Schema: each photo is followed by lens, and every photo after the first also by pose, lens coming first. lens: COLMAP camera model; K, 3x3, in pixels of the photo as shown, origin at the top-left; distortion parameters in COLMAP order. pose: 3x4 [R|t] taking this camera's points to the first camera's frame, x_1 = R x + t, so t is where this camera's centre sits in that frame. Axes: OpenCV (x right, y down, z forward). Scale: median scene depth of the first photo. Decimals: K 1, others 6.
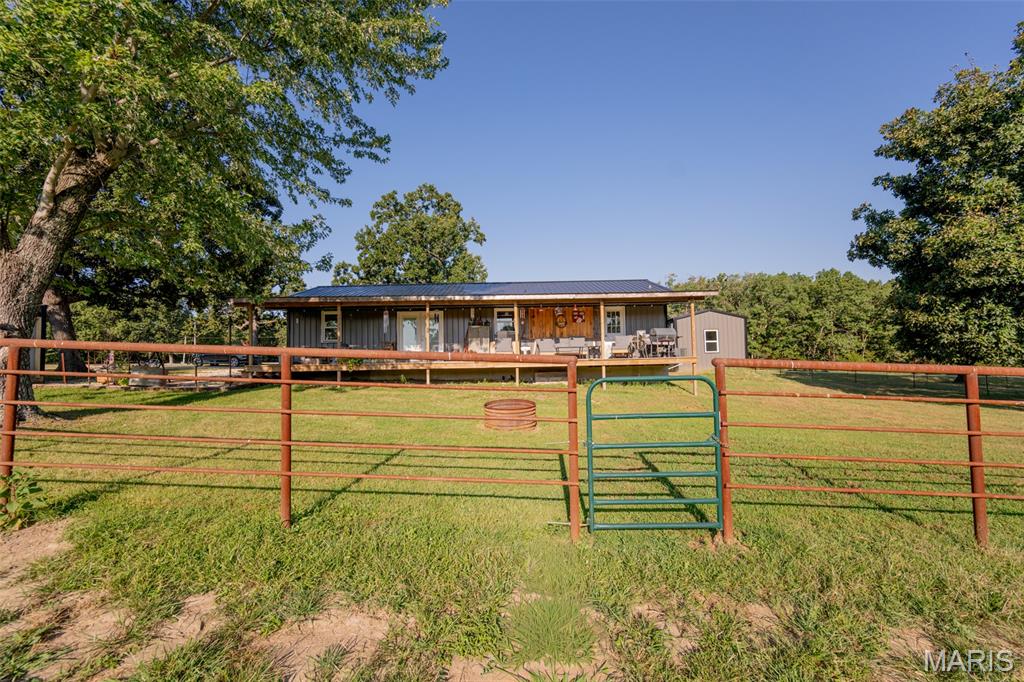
lens RADIAL K [[400.7, 0, 511.8], [0, 400.7, 345.0], [0, 0, 1]] dist [0.000473, -0.000031]
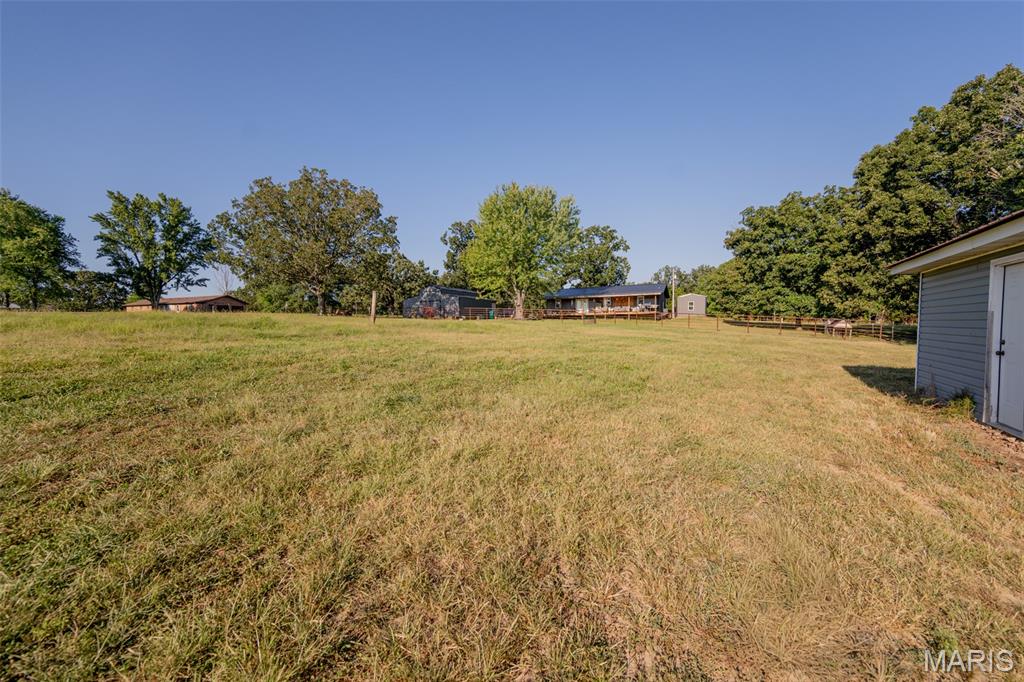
lens RADIAL K [[400.7, 0, 511.8], [0, 400.7, 345.0], [0, 0, 1]] dist [0.000473, -0.000031]
pose [[0.871243, 0.027364, -0.490089, 0.960033], [0.019384, 0.995748, 0.090058, -0.014827], [0.490469, -0.087963, 0.867008, -2.372337]]
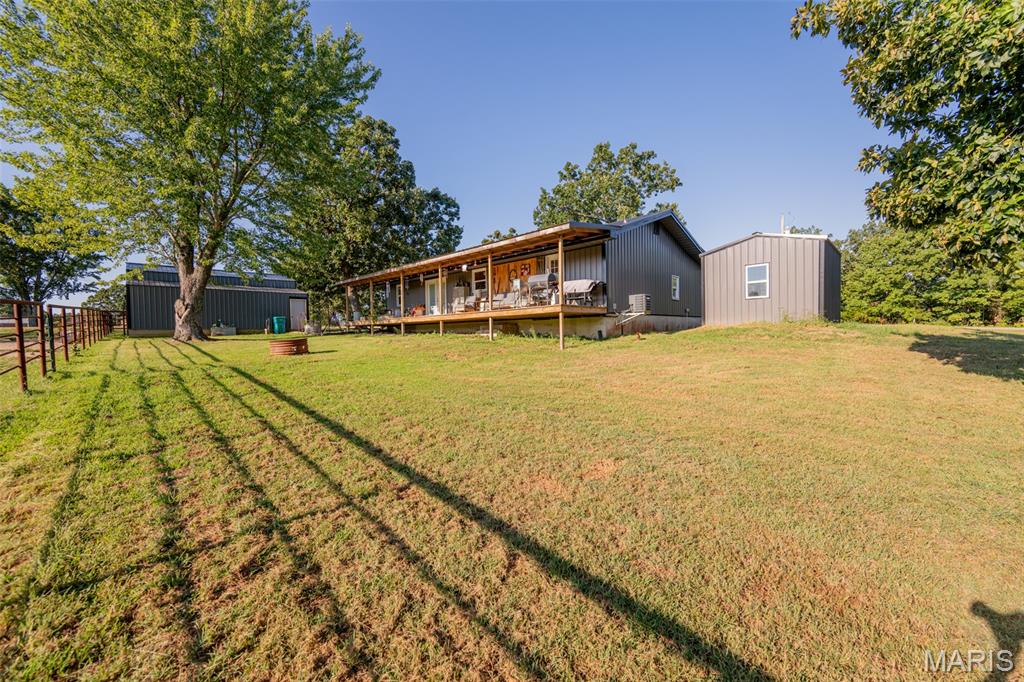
lens RADIAL K [[400.7, 0, 511.8], [0, 400.7, 345.0], [0, 0, 1]] dist [0.000473, -0.000031]
pose [[0.676818, 0.033645, -0.735381, 0.896782], [0.032462, 0.996619, 0.075475, 0.040951], [0.735434, -0.074955, 0.673438, 0.291807]]
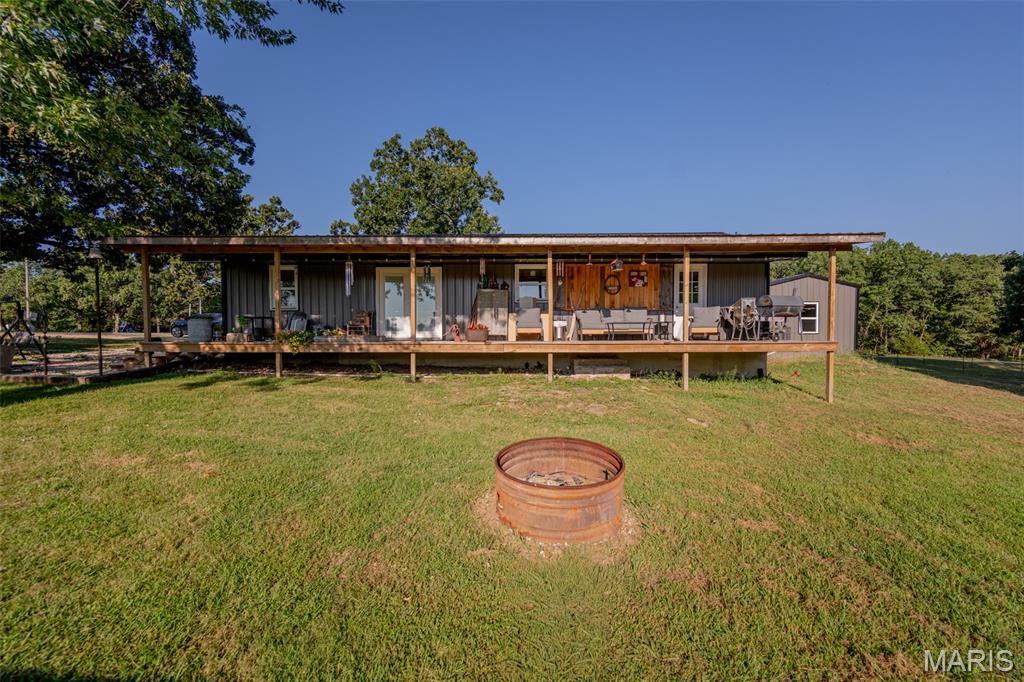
lens RADIAL K [[400.7, 0, 511.8], [0, 400.7, 345.0], [0, 0, 1]] dist [0.000473, -0.000031]
pose [[0.999018, 0.019341, -0.039851, -0.019927], [-0.016790, 0.997848, 0.063390, 0.002920], [0.040991, -0.062659, 0.997193, 0.301737]]
